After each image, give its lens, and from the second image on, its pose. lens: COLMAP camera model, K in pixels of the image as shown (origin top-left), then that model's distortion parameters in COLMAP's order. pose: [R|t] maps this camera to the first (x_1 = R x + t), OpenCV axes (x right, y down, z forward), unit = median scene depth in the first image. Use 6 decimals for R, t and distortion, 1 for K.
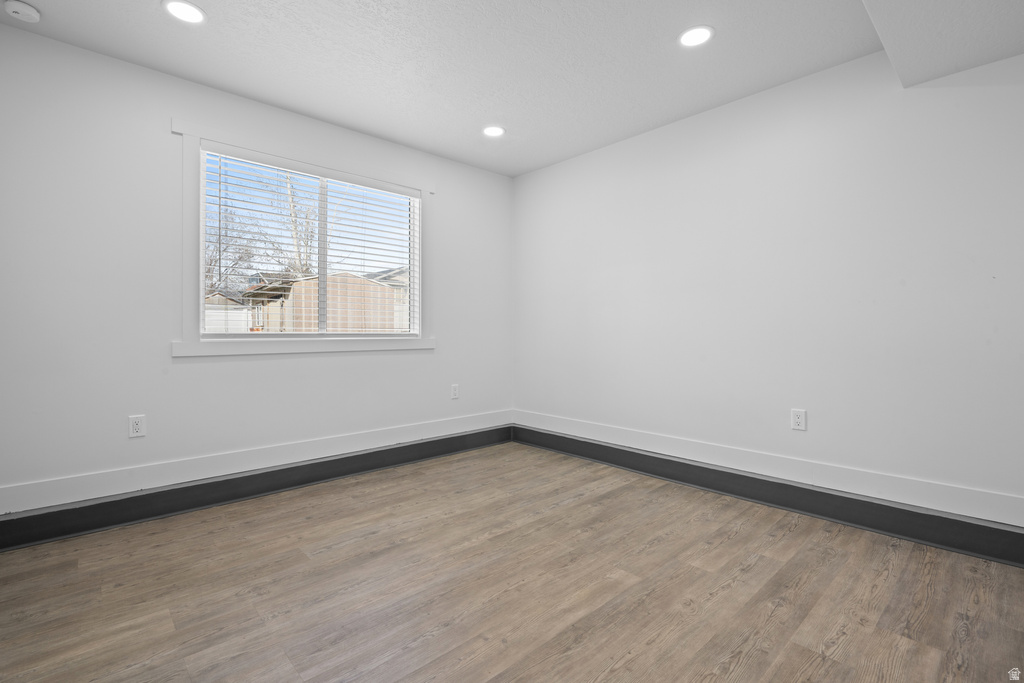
lens RADIAL K [[466.6, 0, 511.4], [0, 466.6, 337.7], [0, 0, 1]] dist [-0.006996, -0.000178]
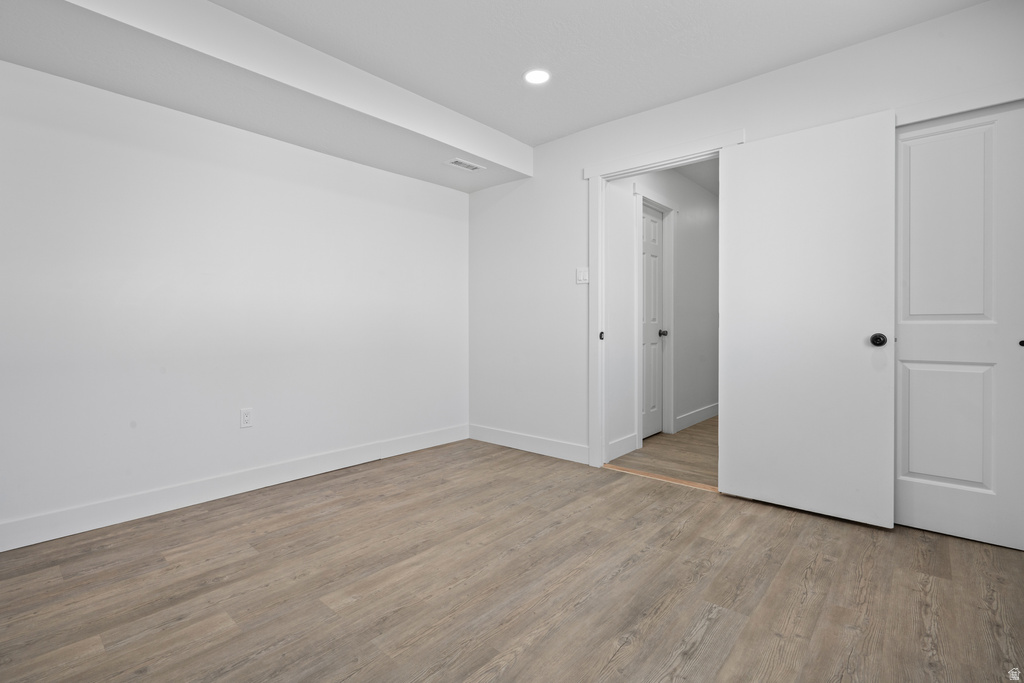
lens RADIAL K [[466.6, 0, 512.5], [0, 466.6, 336.4], [0, 0, 1]] dist [-0.006996, -0.000178]
pose [[-0.994916, 0.007800, -0.100404, -0.011090], [0.004500, 0.999444, 0.033050, -0.028611], [0.100606, 0.032430, -0.994398, 2.033237]]
